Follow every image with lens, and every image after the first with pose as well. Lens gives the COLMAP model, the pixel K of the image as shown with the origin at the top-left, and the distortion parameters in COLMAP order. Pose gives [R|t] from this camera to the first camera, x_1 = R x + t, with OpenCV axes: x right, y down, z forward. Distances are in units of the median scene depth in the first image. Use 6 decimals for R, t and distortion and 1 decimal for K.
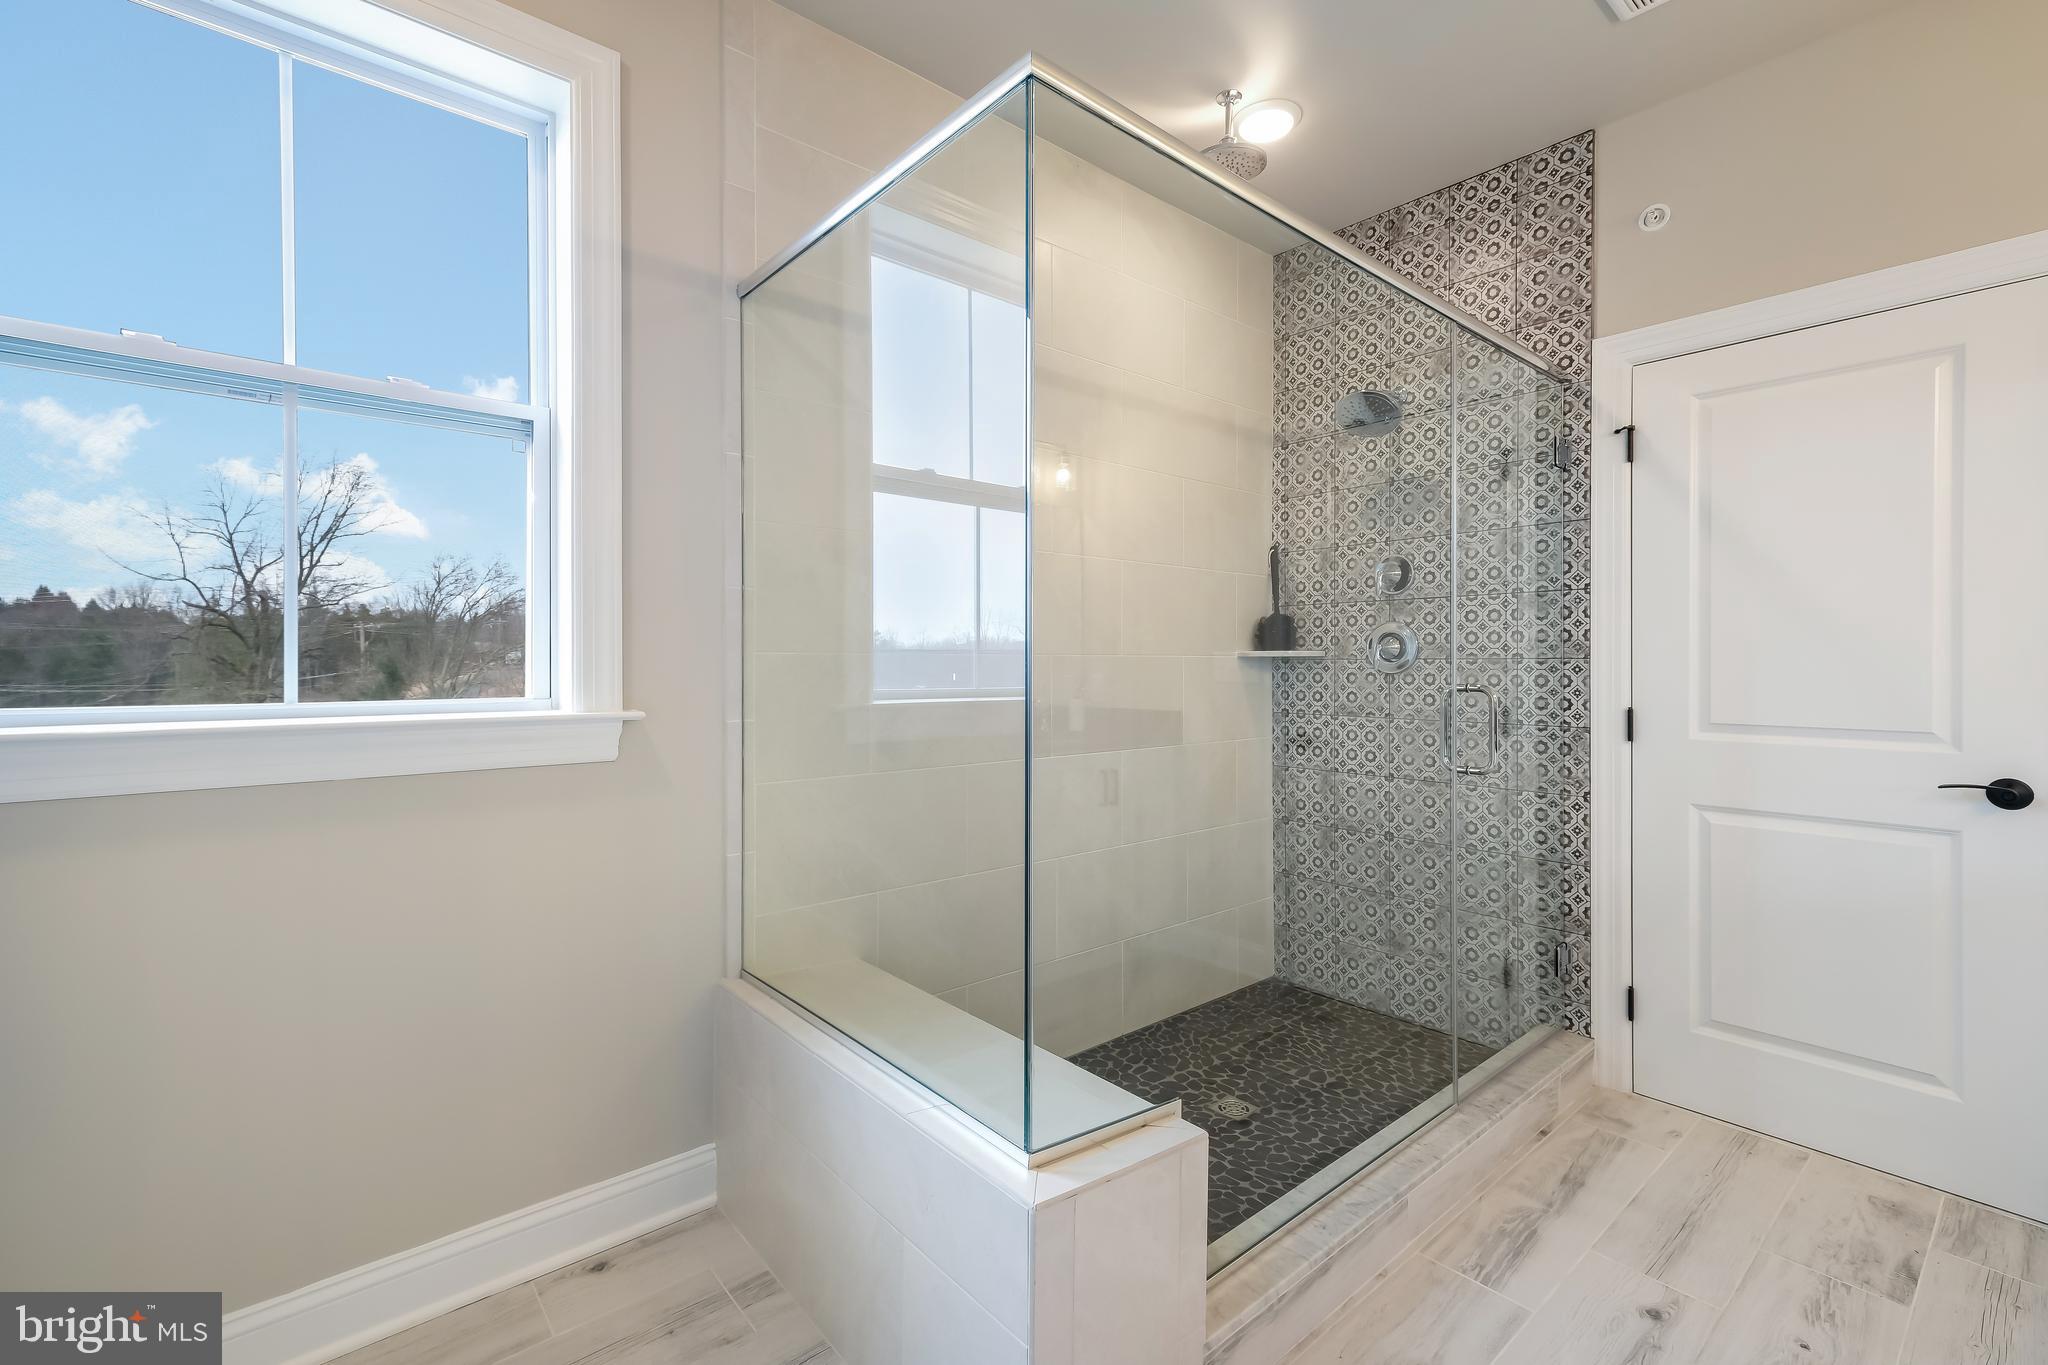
lens RADIAL K [[909.5, 0, 1016.8], [0, 909.5, 670.7], [0, 0, 1]] dist [0.002778, 0.000582]
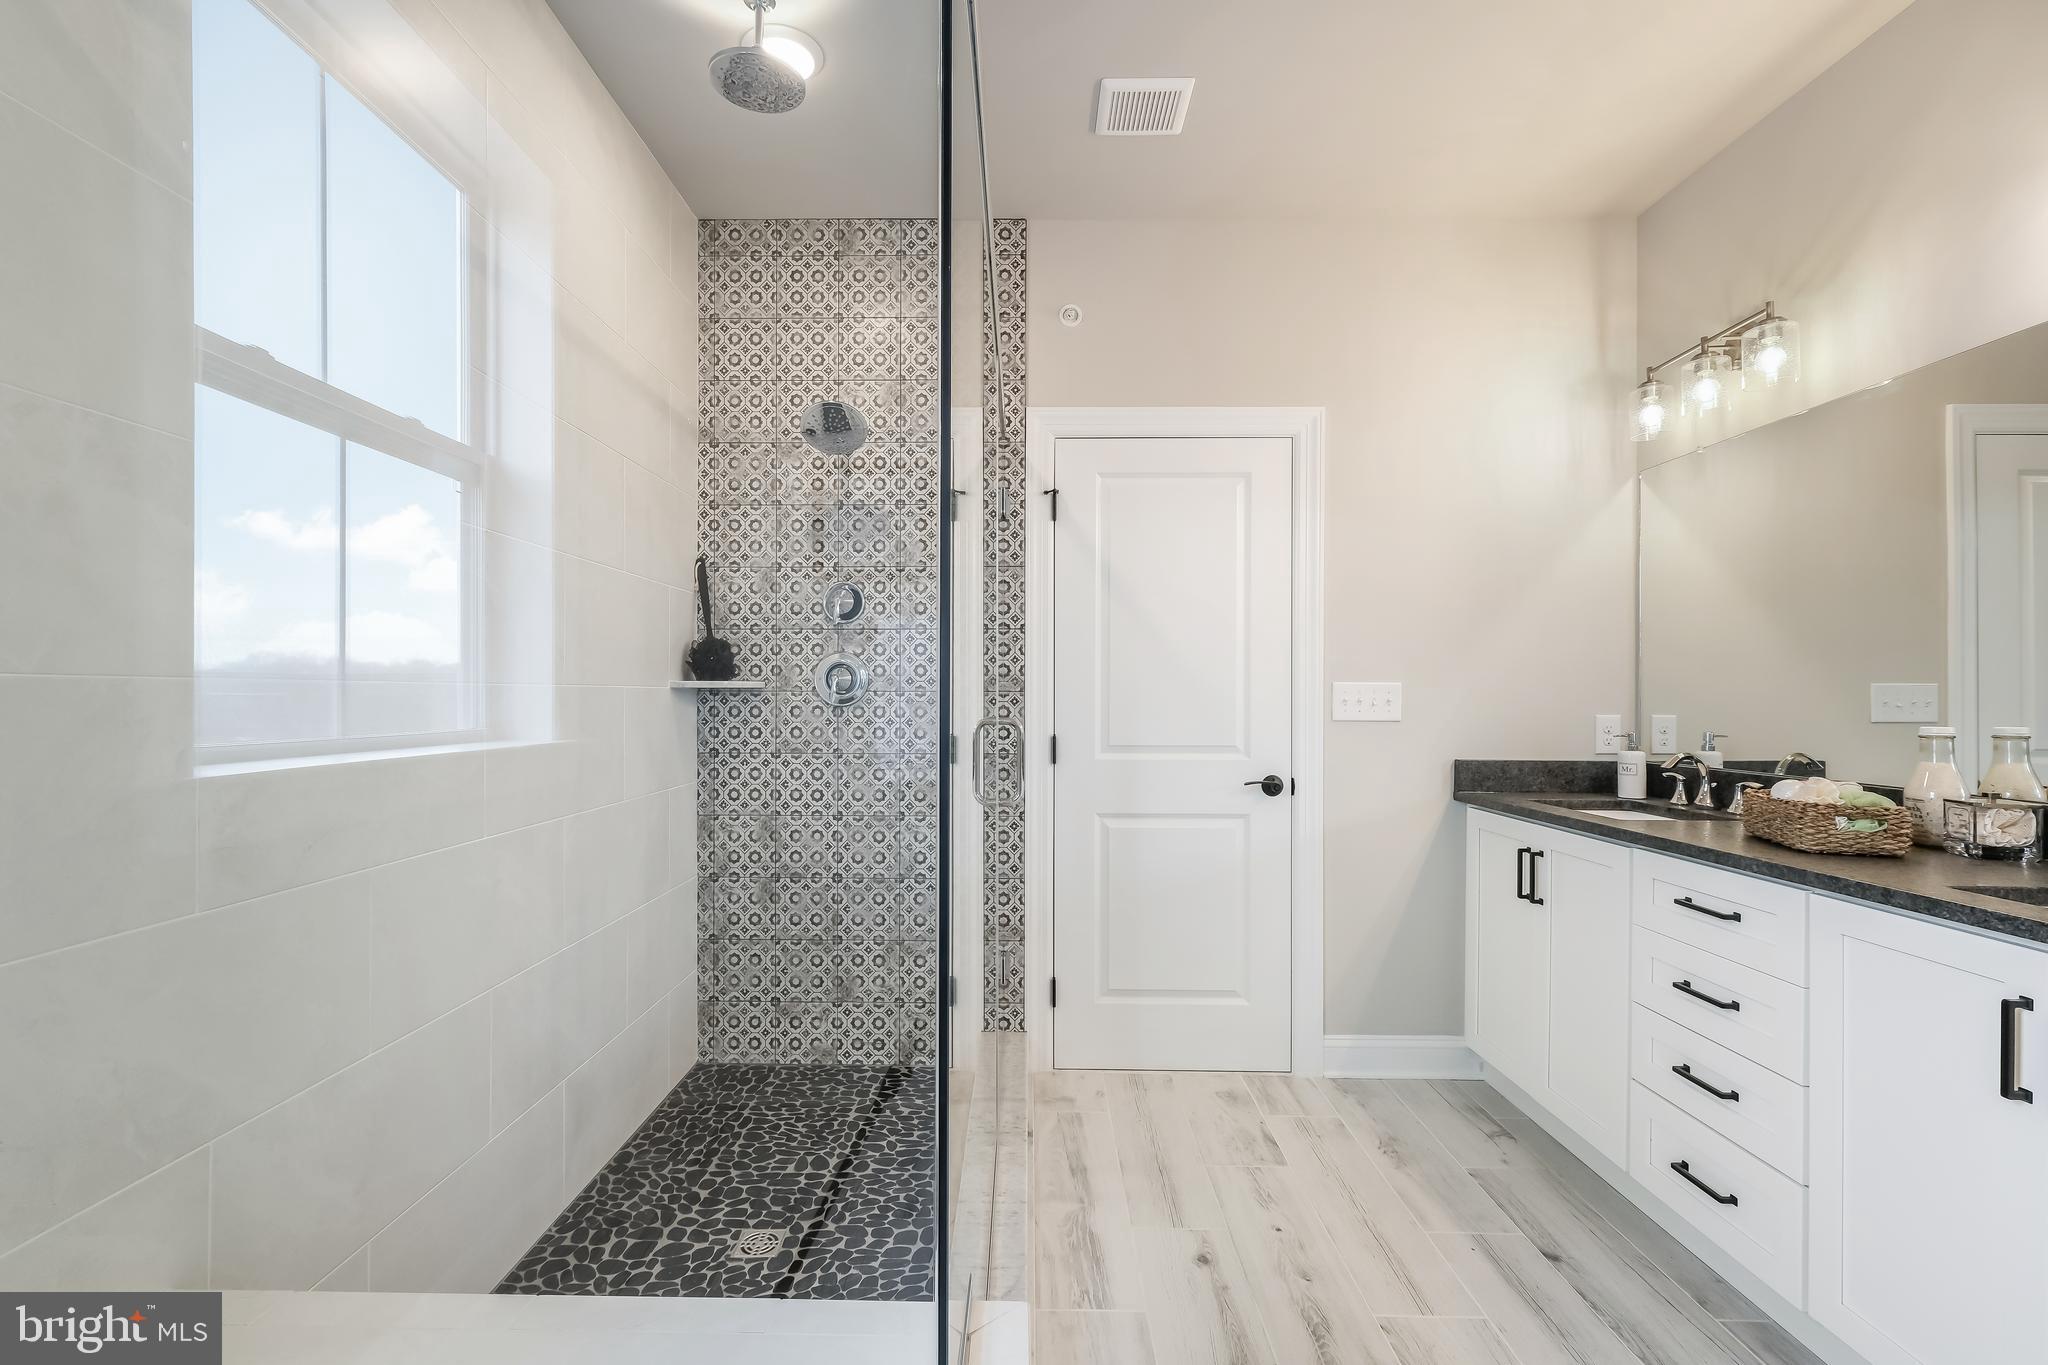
lens RADIAL K [[909.5, 0, 1024.5], [0, 909.5, 694.0], [0, 0, 1]] dist [0.002778, 0.000582]
pose [[0.651086, -0.000910, 0.759003, -0.205560], [0.004827, 0.999984, -0.002942, -0.006763], [-0.758989, 0.005579, 0.651080, 0.261650]]
